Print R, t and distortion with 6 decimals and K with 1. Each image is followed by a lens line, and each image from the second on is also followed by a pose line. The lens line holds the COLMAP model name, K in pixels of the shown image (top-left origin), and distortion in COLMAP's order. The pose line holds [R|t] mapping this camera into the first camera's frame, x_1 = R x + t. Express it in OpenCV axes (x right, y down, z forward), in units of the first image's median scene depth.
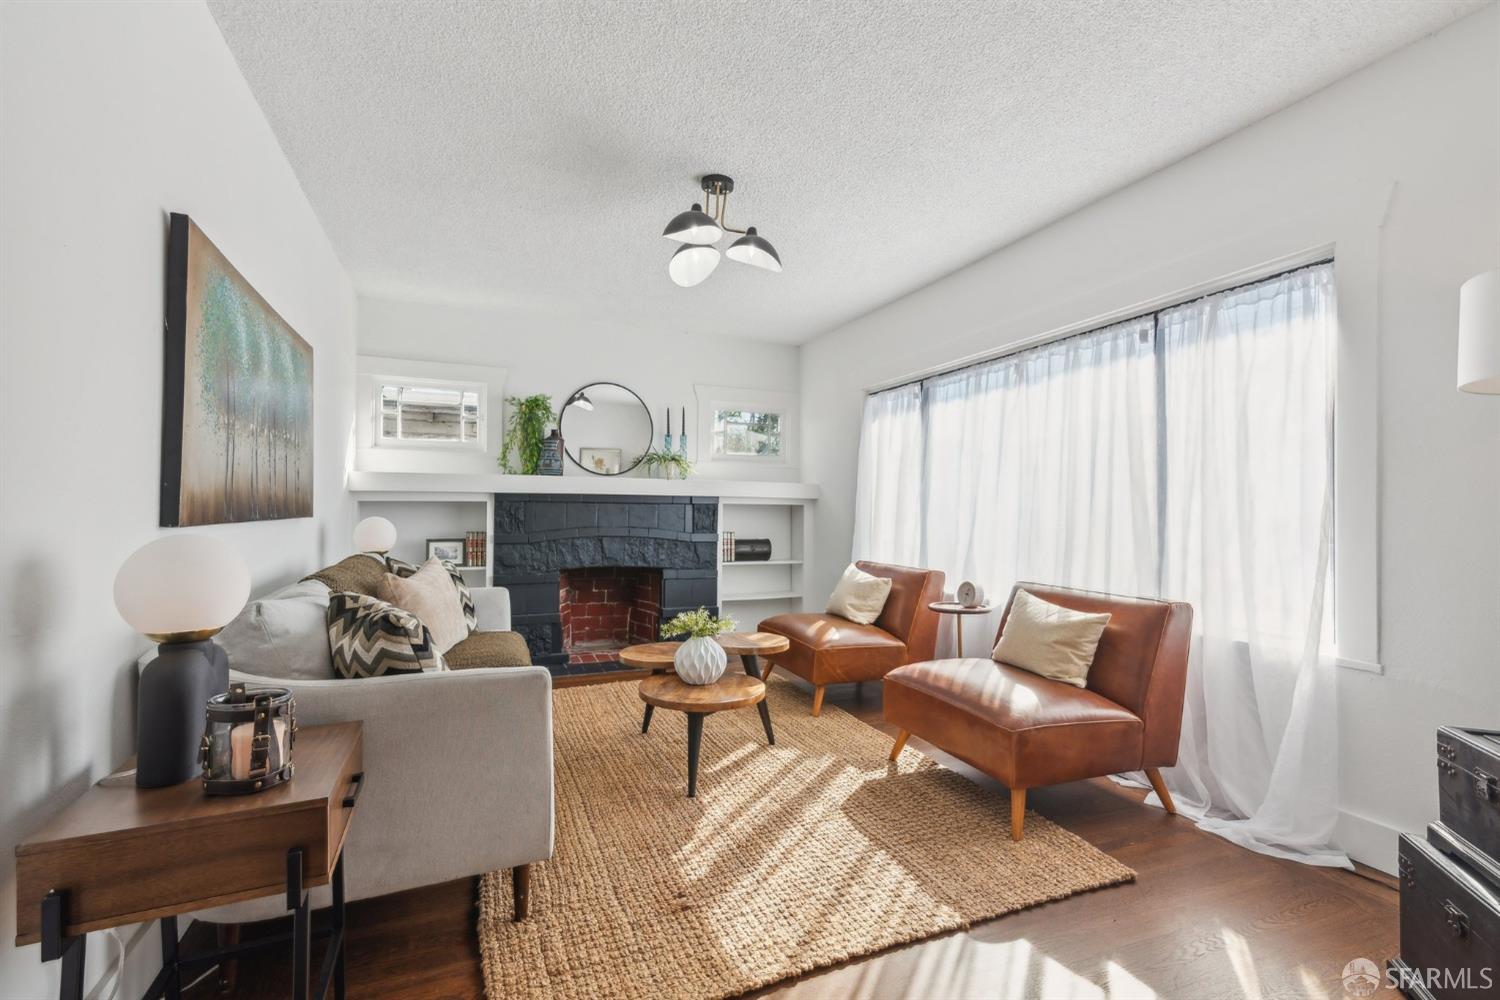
lens RADIAL K [[681.9, 0, 750.7], [0, 681.9, 505.8], [0, 0, 1]] dist [0.020277, -0.001799]
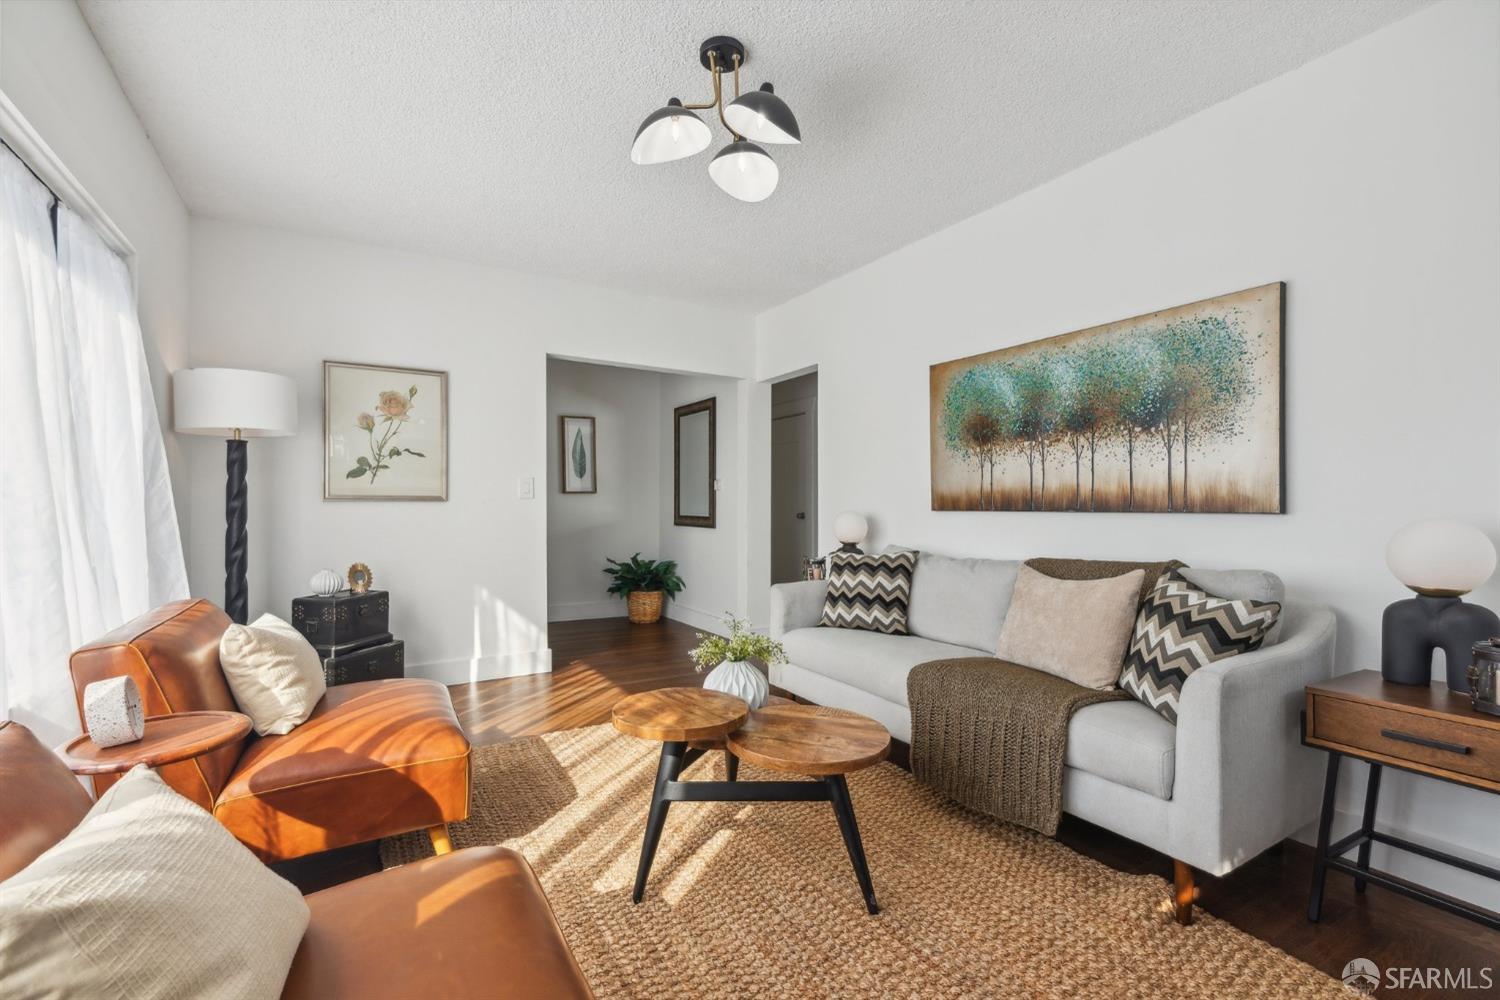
lens RADIAL K [[681.9, 0, 753.9], [0, 681.9, 507.3], [0, 0, 1]] dist [0.020277, -0.001799]
pose [[-0.985598, -0.011736, -0.168698, 0.045756], [-0.011452, 0.999931, -0.002656, 0.019683], [0.168717, -0.000686, -0.985664, 1.805344]]
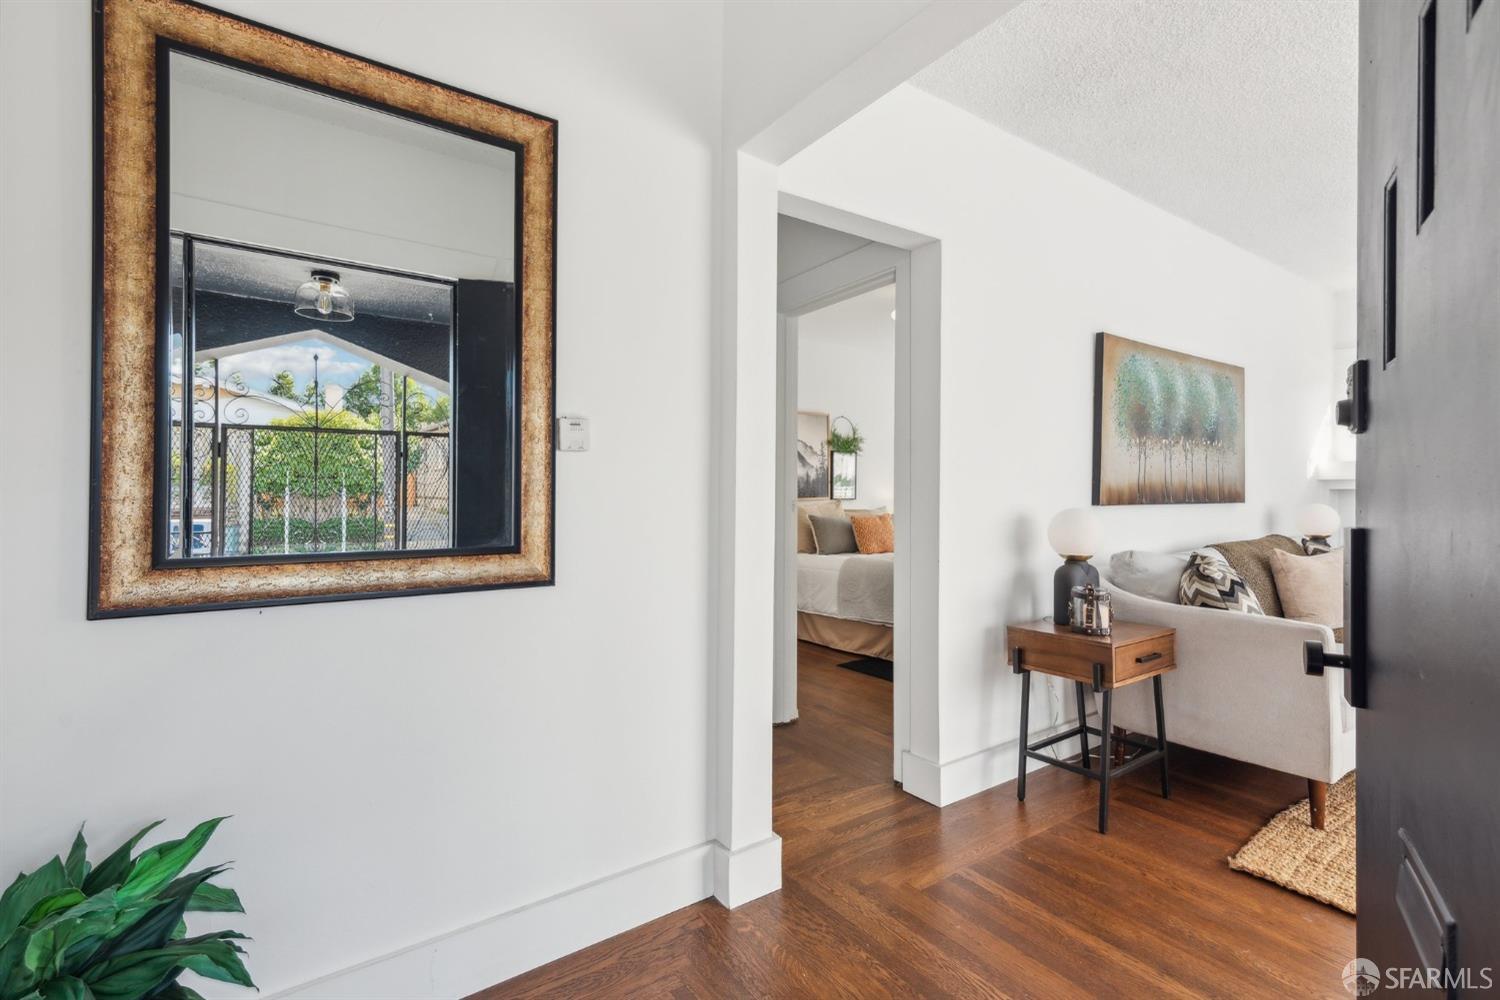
lens RADIAL K [[681.9, 0, 746.6], [0, 681.9, 490.0], [0, 0, 1]] dist [0.020277, -0.001799]
pose [[0.216572, -0.008348, -0.976231, 0.432510], [0.001760, 0.999965, -0.008161, 0.001775], [0.976265, 0.000049, 0.216579, -0.173816]]
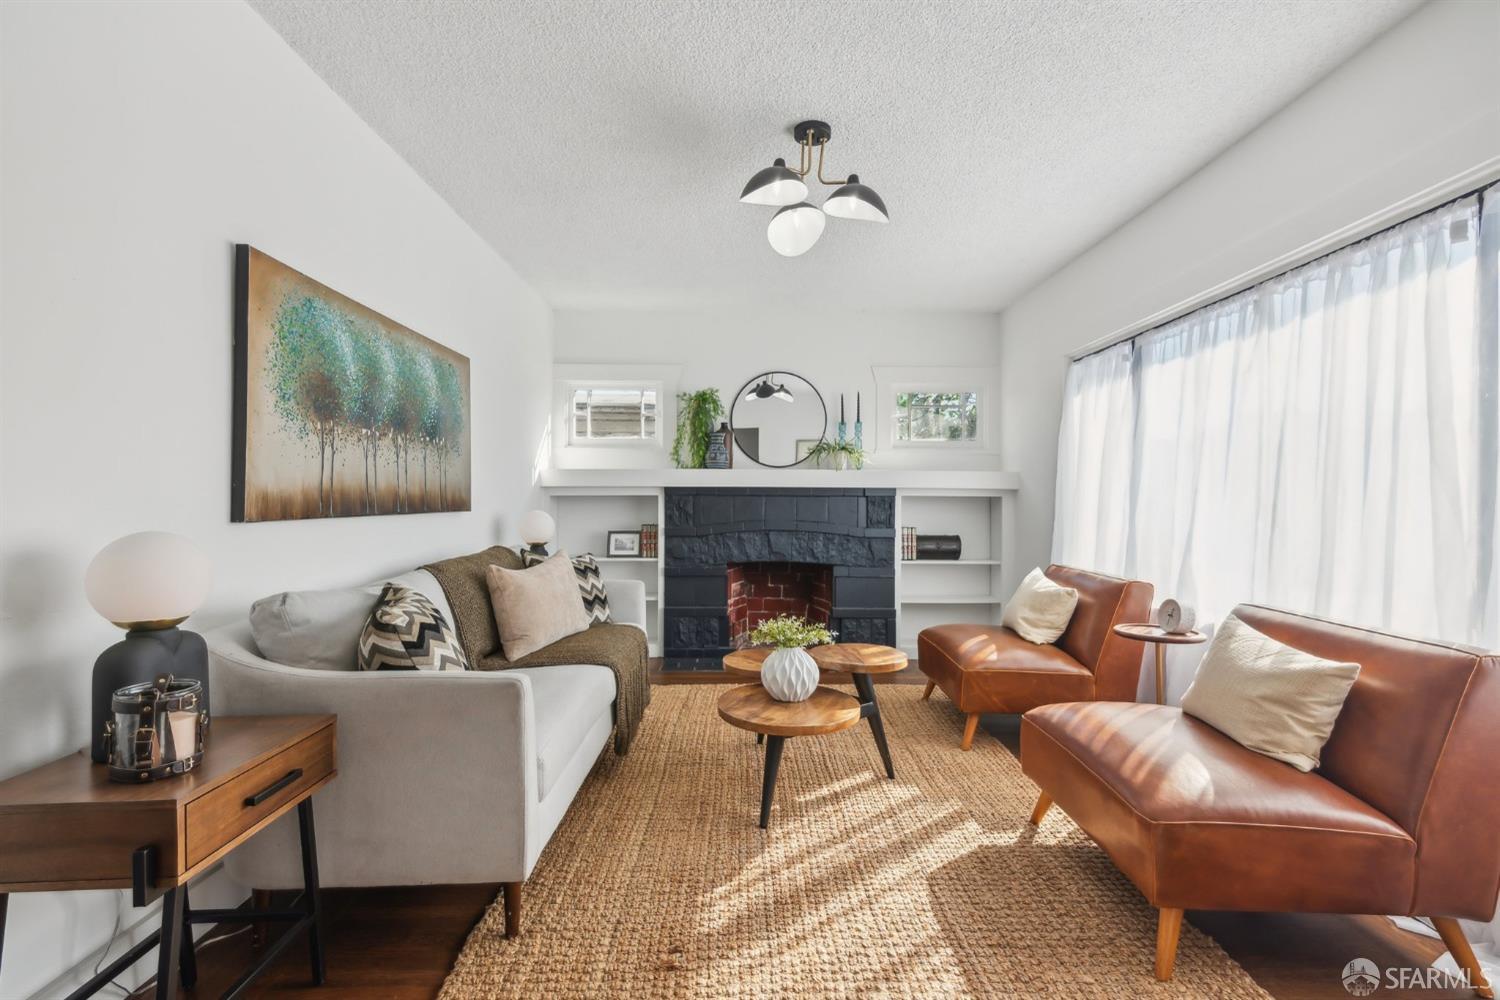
lens RADIAL K [[681.9, 0, 748.6], [0, 681.9, 501.6], [0, 0, 1]] dist [0.020277, -0.001799]
pose [[0.926728, -0.002563, -0.375724, 0.215631], [0.005092, 0.999971, 0.005738, -0.003093], [0.375698, -0.007230, 0.926714, 0.159982]]
